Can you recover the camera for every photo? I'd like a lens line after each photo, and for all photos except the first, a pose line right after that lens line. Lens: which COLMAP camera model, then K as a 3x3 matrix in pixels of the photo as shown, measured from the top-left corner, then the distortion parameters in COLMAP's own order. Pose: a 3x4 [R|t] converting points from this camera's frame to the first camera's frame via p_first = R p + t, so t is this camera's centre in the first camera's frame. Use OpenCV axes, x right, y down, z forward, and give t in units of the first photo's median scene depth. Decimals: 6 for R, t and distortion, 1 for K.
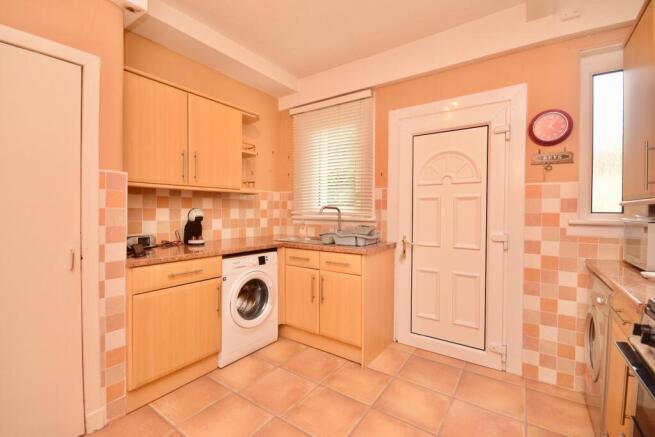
lens RADIAL K [[285.0, 0, 327.5], [0, 285.0, 214.2], [0, 0, 1]] dist [-0.012845, -0.005116]
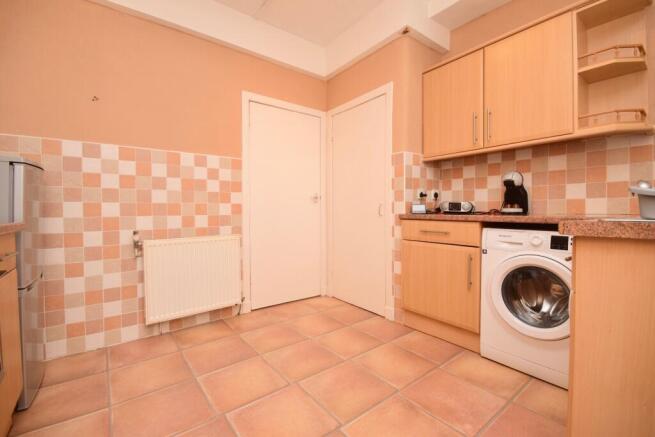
lens RADIAL K [[285.0, 0, 325.3], [0, 285.0, 218.4], [0, 0, 1]] dist [-0.012845, -0.005116]
pose [[-0.316255, 0.019270, -0.948478, 0.520613], [-0.014696, 0.999574, 0.025208, 0.107295], [0.948560, 0.021911, -0.315837, 0.746443]]
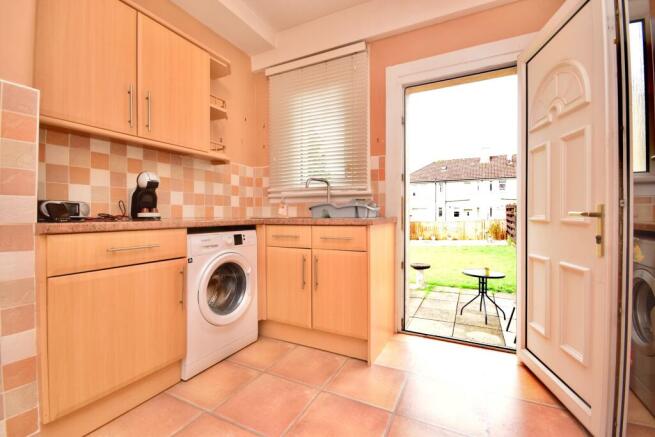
lens RADIAL K [[285.0, 0, 327.8], [0, 285.0, 215.2], [0, 0, 1]] dist [-0.012845, -0.005116]
pose [[0.990301, -0.008398, 0.138686, -0.096478], [0.009796, 0.999908, -0.009398, 0.109251], [-0.138595, 0.010666, 0.990292, 0.190404]]
